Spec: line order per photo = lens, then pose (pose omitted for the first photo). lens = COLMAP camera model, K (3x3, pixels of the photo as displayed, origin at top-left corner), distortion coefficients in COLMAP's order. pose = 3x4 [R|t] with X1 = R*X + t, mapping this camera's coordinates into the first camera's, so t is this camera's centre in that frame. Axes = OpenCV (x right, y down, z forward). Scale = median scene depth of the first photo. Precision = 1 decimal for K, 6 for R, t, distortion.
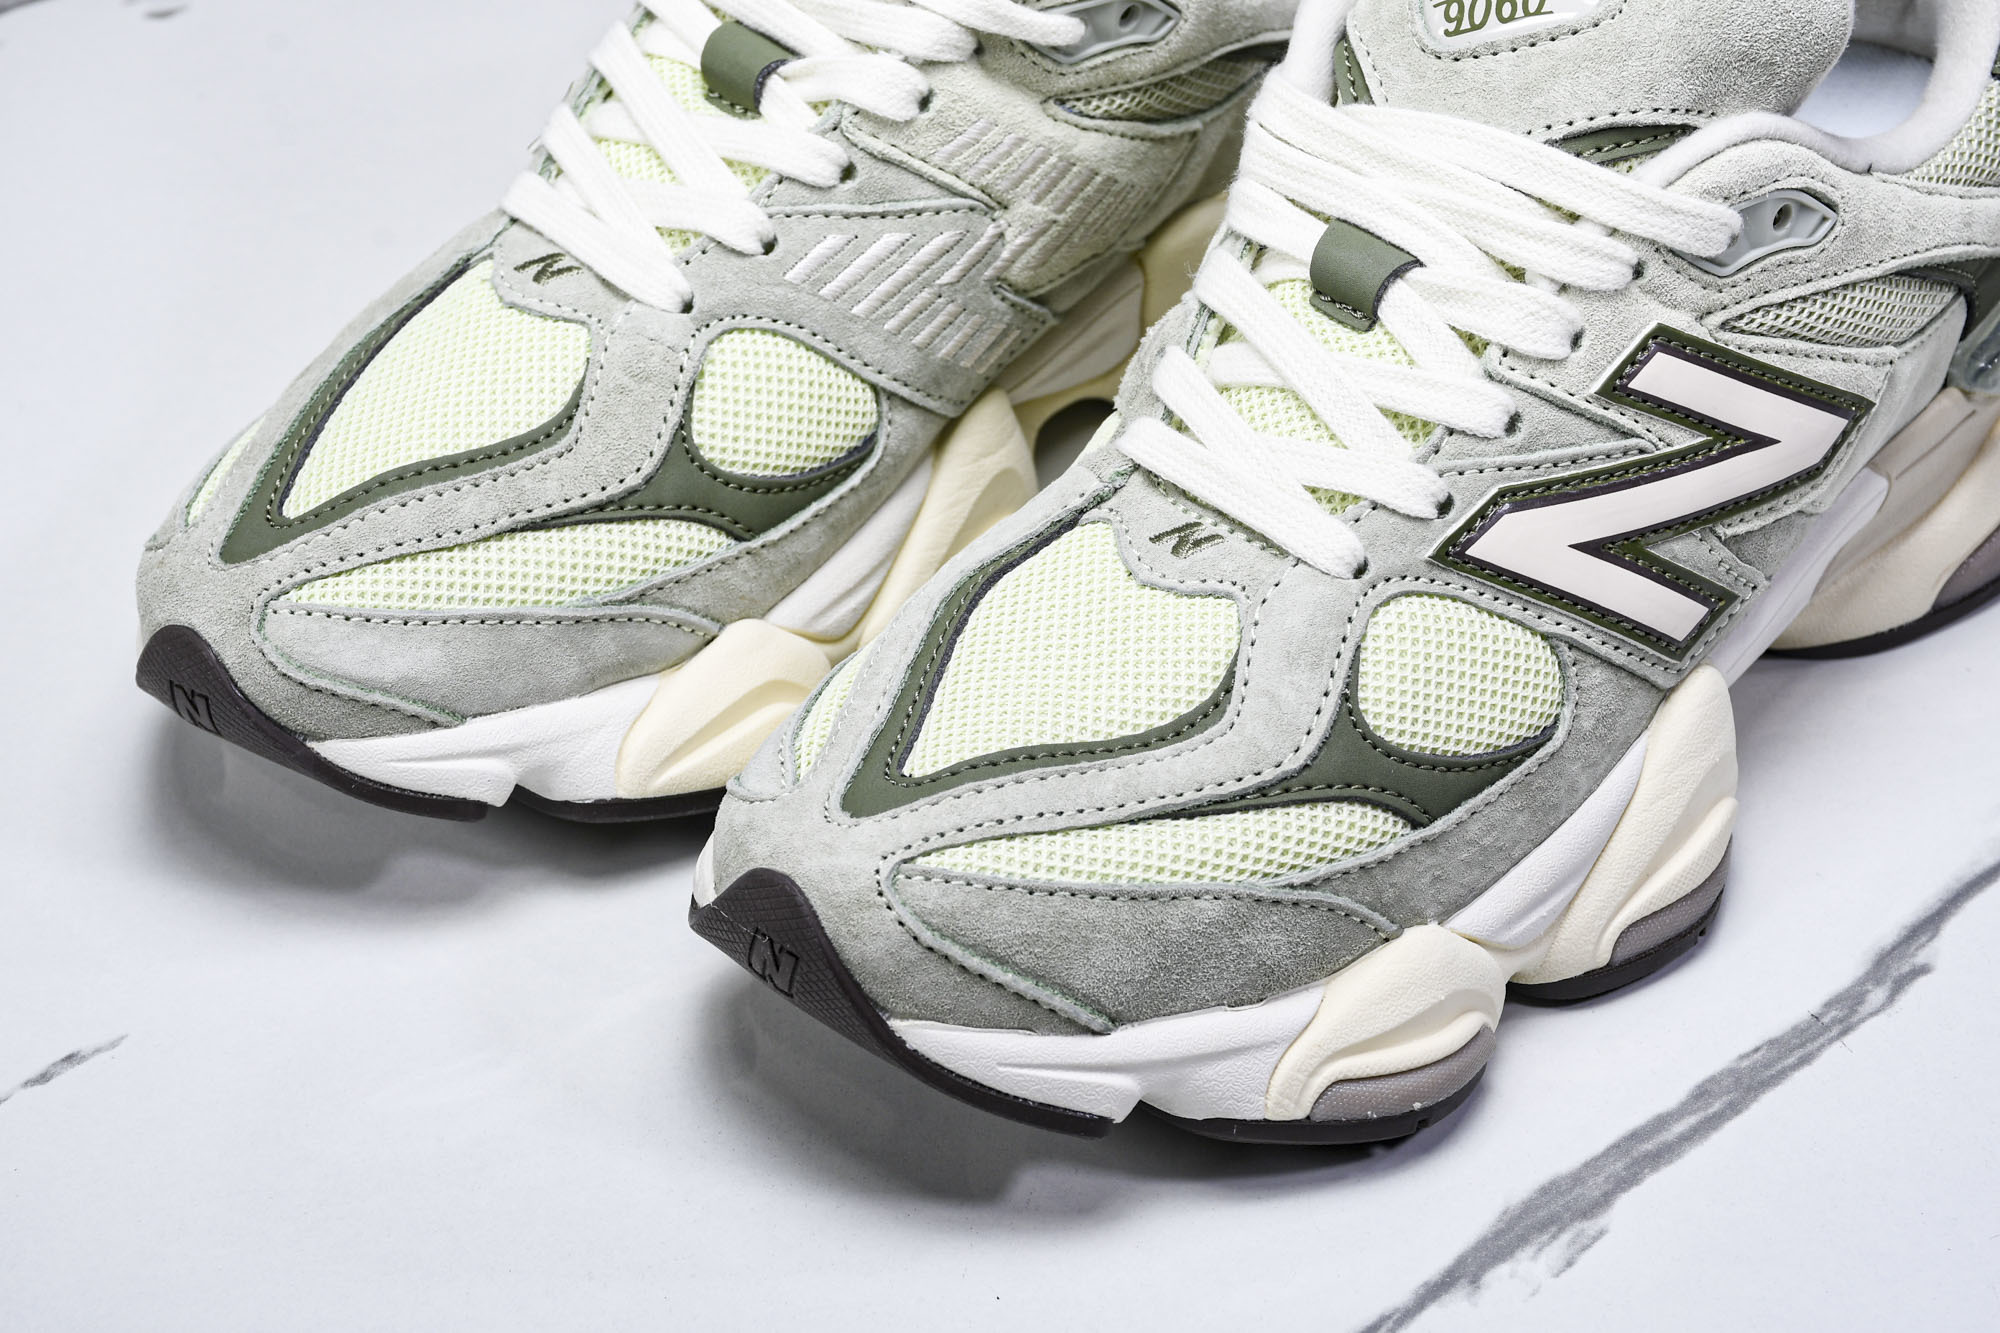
lens RADIAL K [[4079.3, 0, 974.0], [0, 4079.3, 676.3], [0, 0, 1]] dist [0.287866, 0.000000]
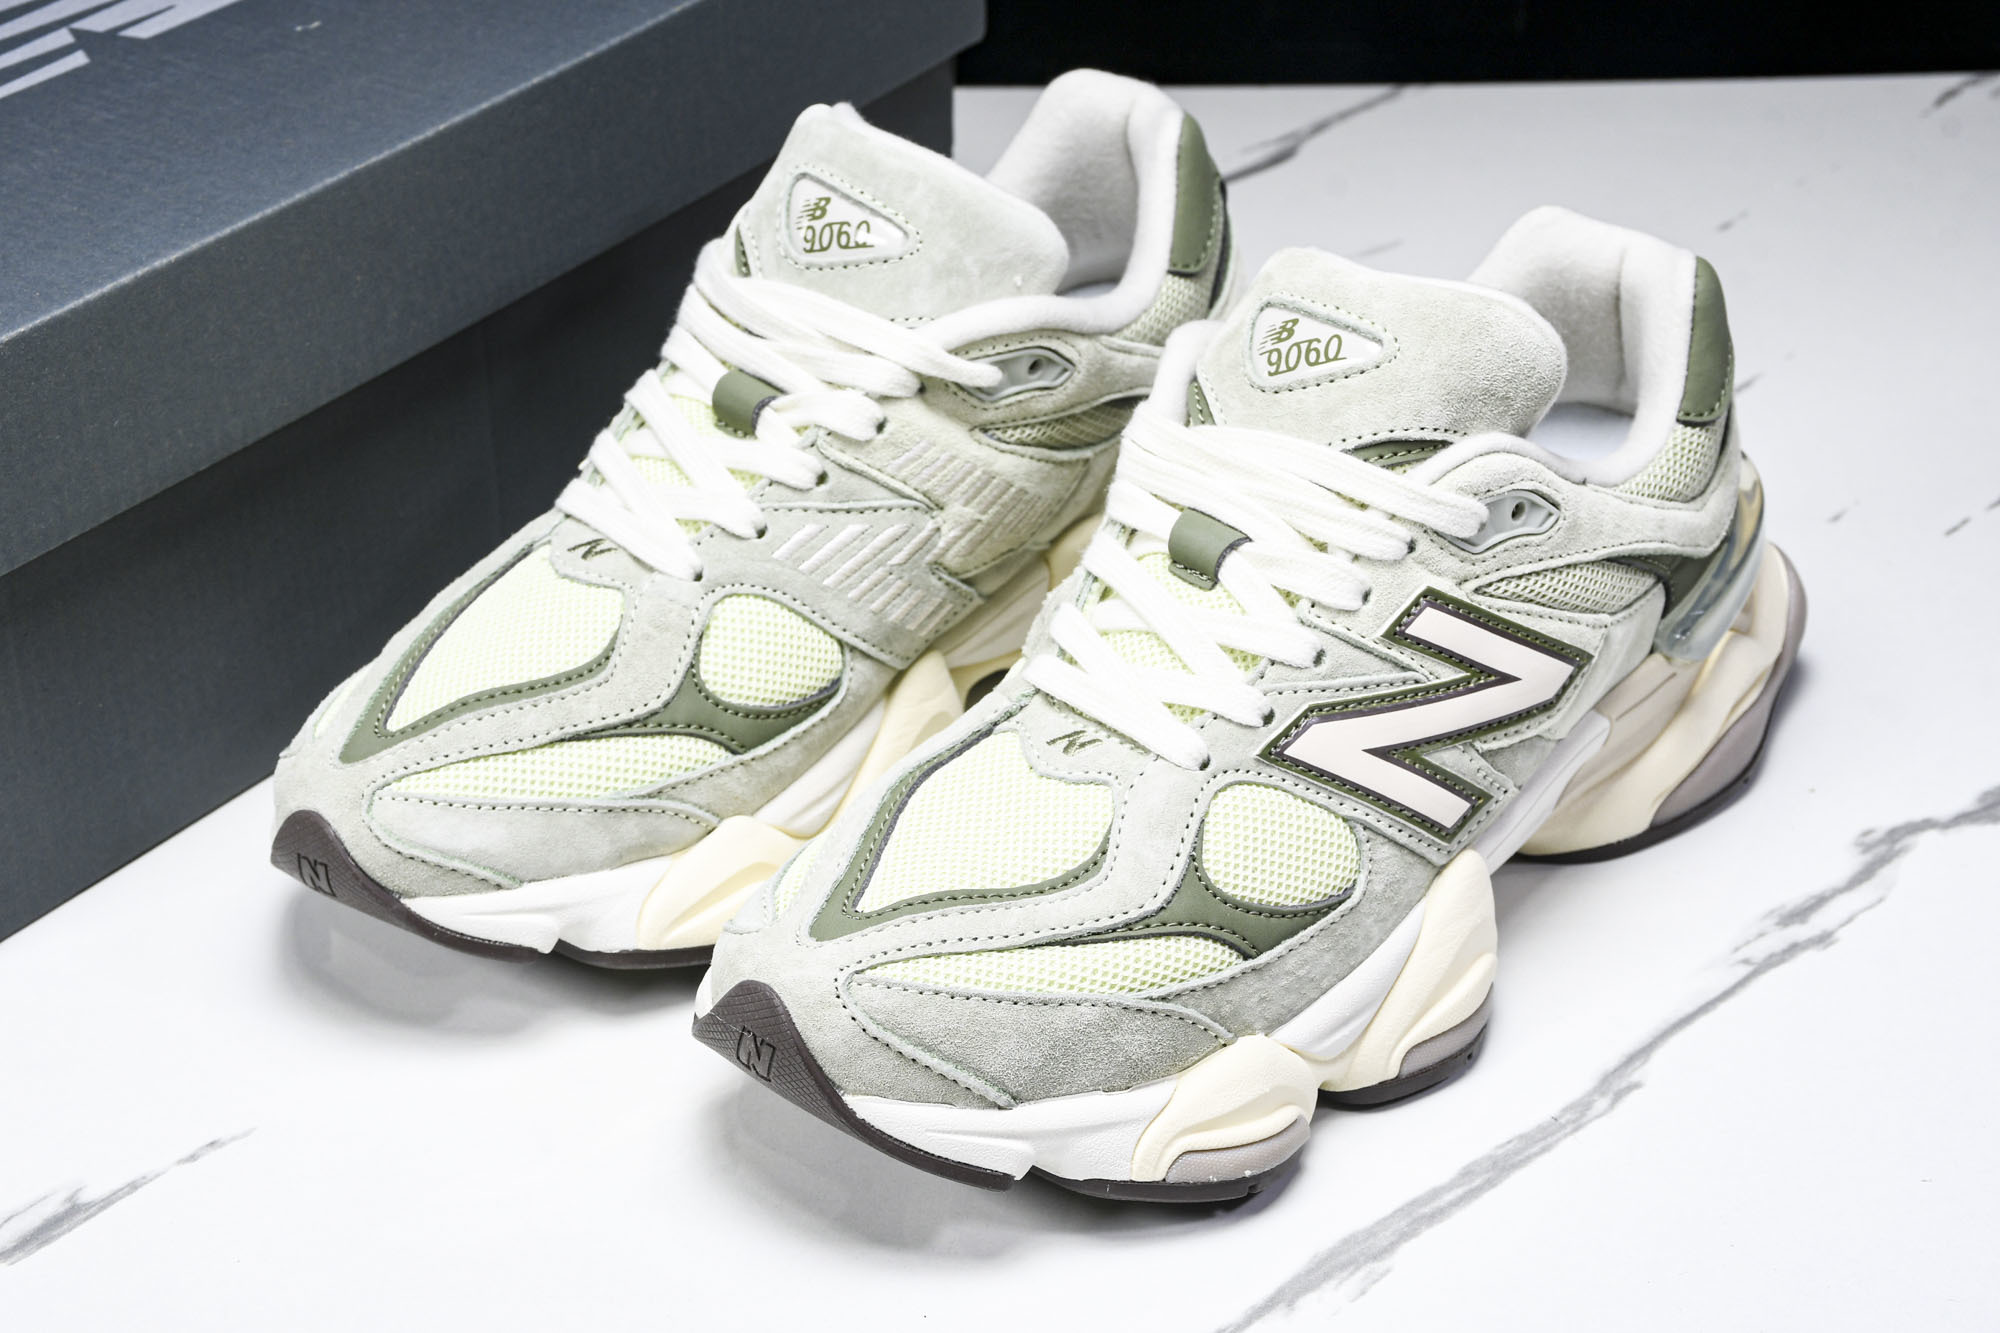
lens RADIAL K [[3555.7, 0, 980.7], [0, 3555.7, 653.4], [0, 0, 1]] dist [0.175856, 0.000000]
pose [[0.999918, 0.007656, 0.010258, 0.009718], [-0.006417, 0.993249, -0.115828, 0.070375], [-0.011075, 0.115753, 0.993216, -0.142174]]
